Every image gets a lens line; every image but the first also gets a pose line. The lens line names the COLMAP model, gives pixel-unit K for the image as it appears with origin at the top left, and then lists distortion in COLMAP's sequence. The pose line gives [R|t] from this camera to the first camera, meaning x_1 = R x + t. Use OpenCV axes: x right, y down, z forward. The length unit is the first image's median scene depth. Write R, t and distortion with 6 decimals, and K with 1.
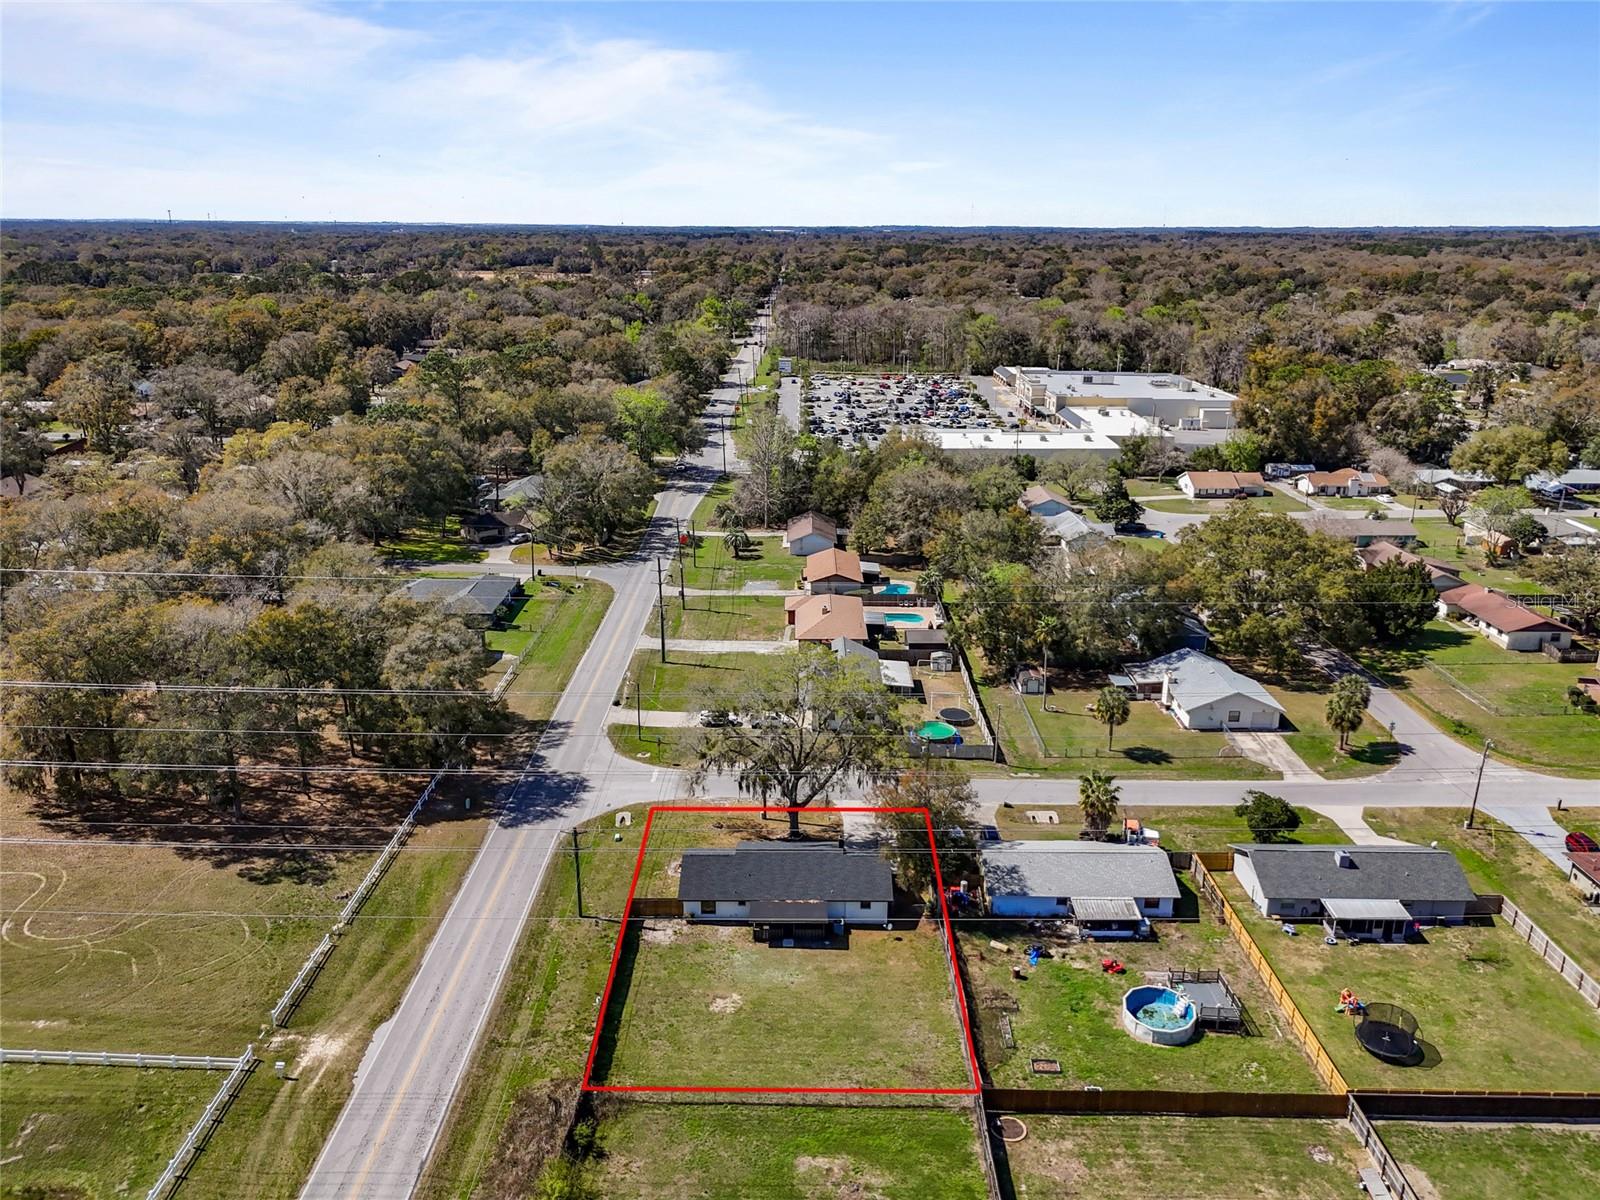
lens RADIAL K [[1183.1, 0, 806.9], [0, 1183.1, 598.1], [0, 0, 1]] dist [0.044242, -0.032471]
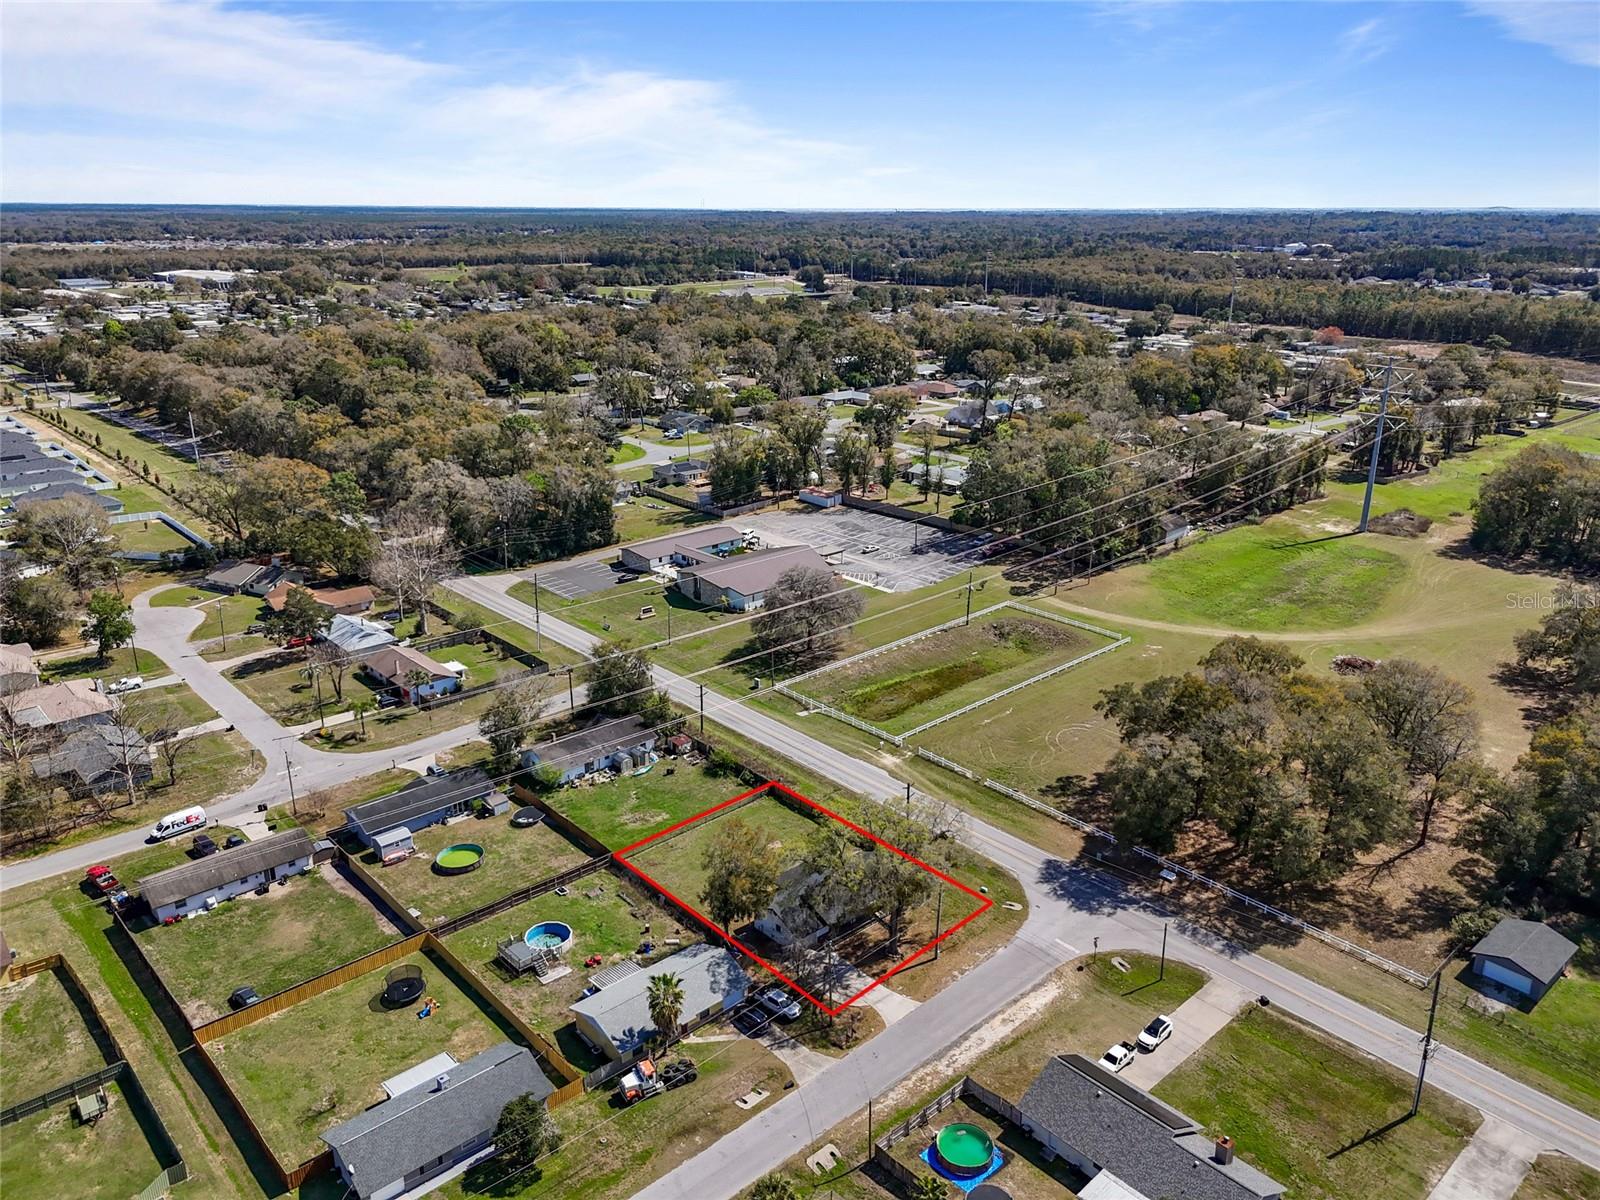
lens RADIAL K [[1183.1, 0, 801.0], [0, 1183.1, 596.4], [0, 0, 1]] dist [0.044242, -0.032471]
pose [[-0.743373, 0.204869, -0.636730, 0.835084], [-0.204935, 0.836398, 0.508371, -0.761025], [0.636709, 0.508397, -0.579771, 1.669596]]
